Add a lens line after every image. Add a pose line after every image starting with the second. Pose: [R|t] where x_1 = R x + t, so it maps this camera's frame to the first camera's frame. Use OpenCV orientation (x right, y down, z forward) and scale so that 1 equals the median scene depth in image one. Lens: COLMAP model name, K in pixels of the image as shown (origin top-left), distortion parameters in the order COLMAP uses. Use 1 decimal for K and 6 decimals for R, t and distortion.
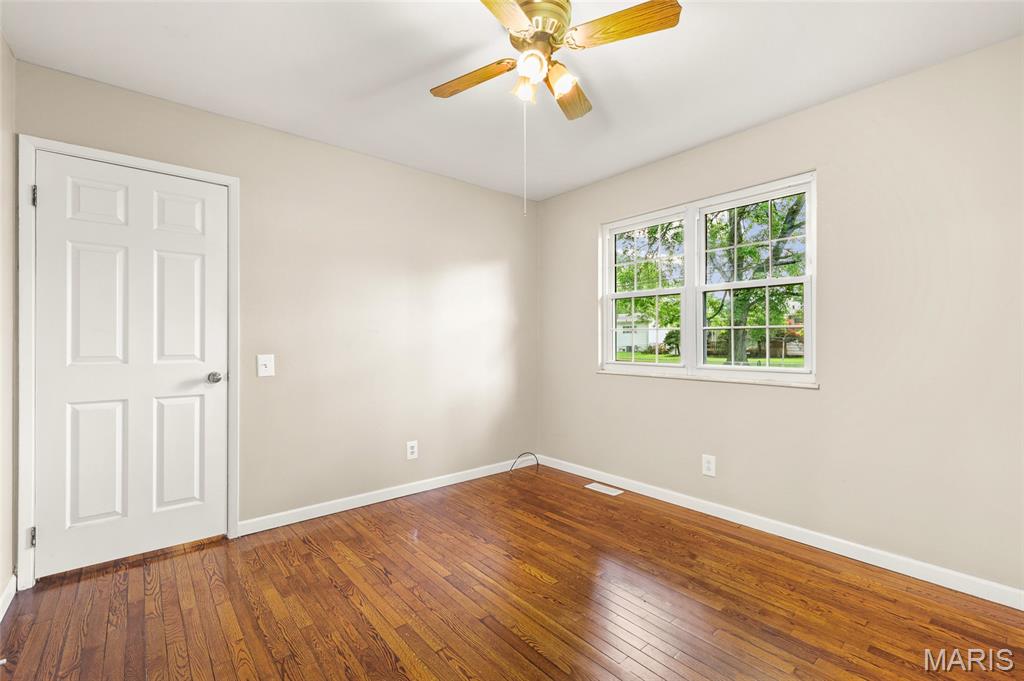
lens RADIAL K [[441.3, 0, 502.8], [0, 441.3, 336.4], [0, 0, 1]] dist [0.000690, -0.000212]
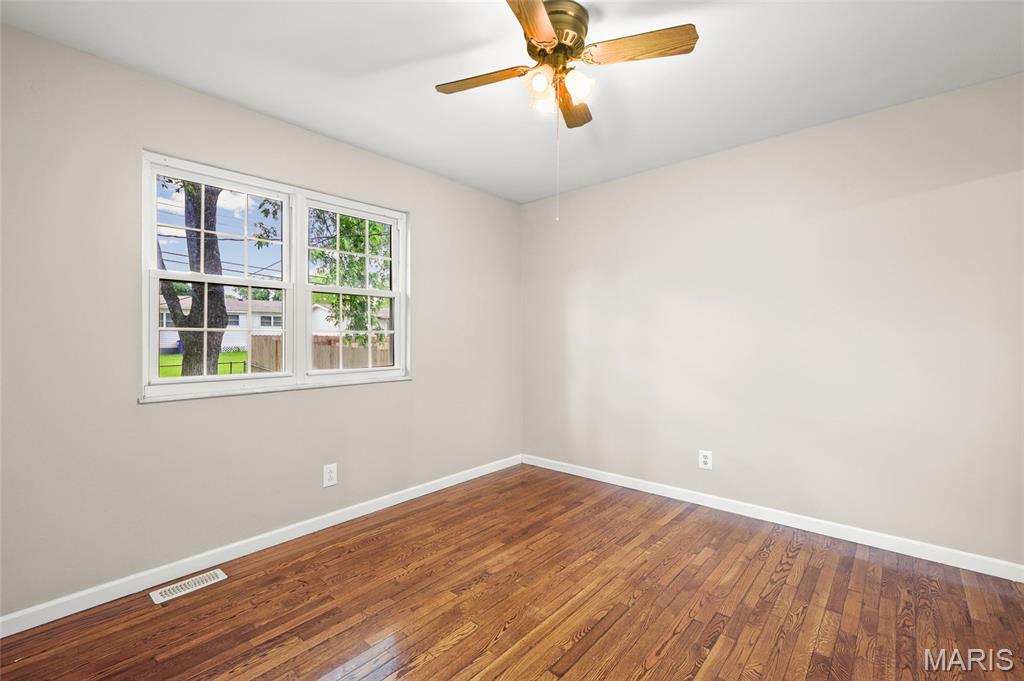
lens RADIAL K [[441.3, 0, 510.7], [0, 441.3, 341.7], [0, 0, 1]] dist [0.000690, -0.000212]
pose [[-0.149824, -0.005147, 0.988699, -0.540295], [0.003387, 0.999978, 0.005719, -0.000891], [-0.988707, 0.004206, -0.149803, 0.764744]]
